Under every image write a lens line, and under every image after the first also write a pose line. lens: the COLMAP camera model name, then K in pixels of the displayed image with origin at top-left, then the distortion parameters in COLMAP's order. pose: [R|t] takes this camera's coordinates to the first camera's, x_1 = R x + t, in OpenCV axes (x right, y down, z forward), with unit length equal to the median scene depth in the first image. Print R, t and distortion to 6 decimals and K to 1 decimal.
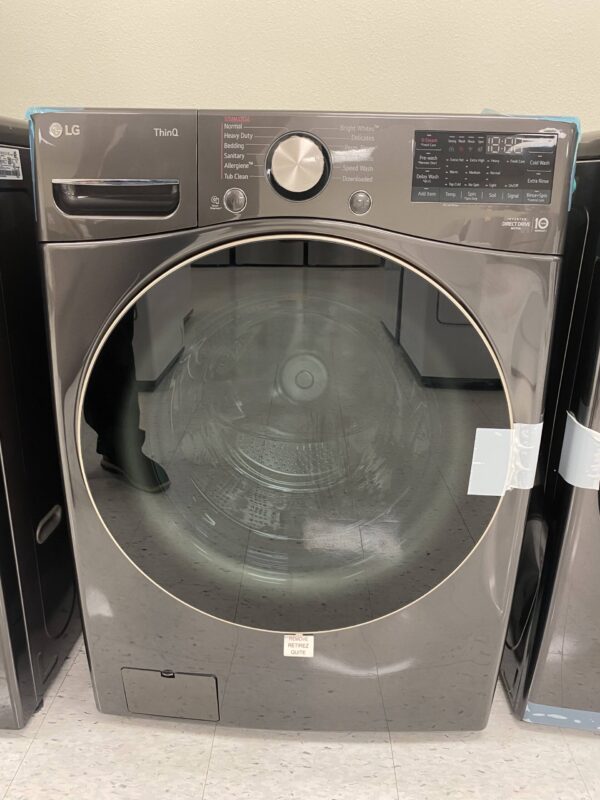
lens RADIAL K [[607.7, 0, 303.7], [0, 607.7, 395.2], [0, 0, 1]] dist [-0.002257, -0.011165]
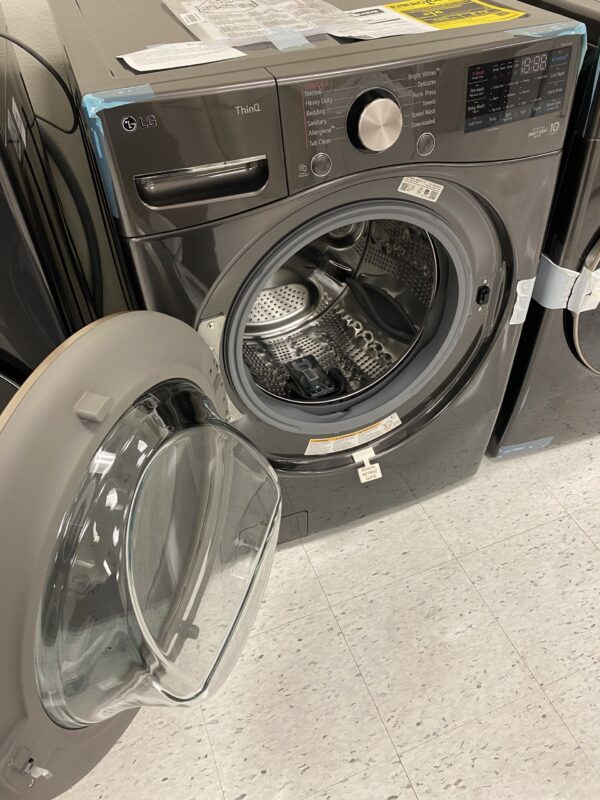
lens RADIAL K [[607.7, 0, 297.9], [0, 607.7, 405.2], [0, 0, 1]] dist [-0.002257, -0.011165]
pose [[0.923058, -0.309090, 0.228971, -0.529328], [0.183730, 0.877235, 0.443511, -0.434688], [-0.337946, -0.367318, 0.866528, -0.064595]]
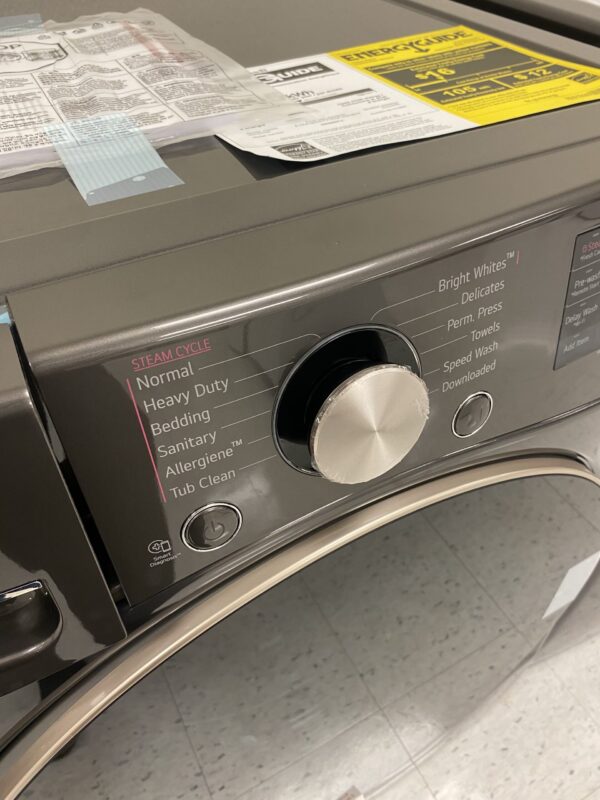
lens RADIAL K [[607.7, 0, 303.7], [0, 607.7, 394.0], [0, 0, 1]] dist [-0.002257, -0.011165]
pose [[0.866512, -0.367336, 0.337966, -0.162913], [0.195541, 0.872765, 0.447264, -0.557908], [-0.459261, -0.321474, 0.828091, 0.691402]]
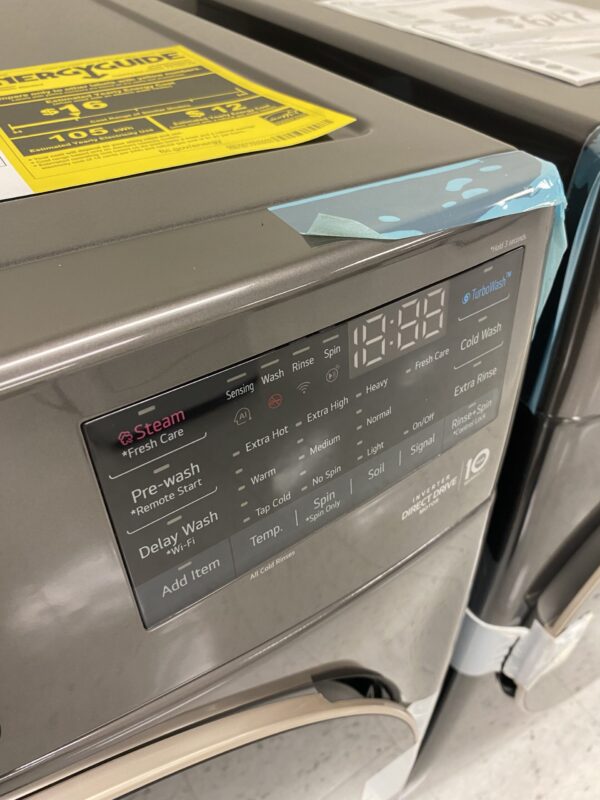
lens RADIAL K [[607.7, 0, 301.0], [0, 607.7, 402.1], [0, 0, 1]] dist [-0.002257, -0.011165]
pose [[0.831860, -0.368910, 0.414626, 0.160712], [0.183104, 0.887695, 0.422459, -0.509658], [-0.523910, -0.275507, 0.805986, 0.781231]]
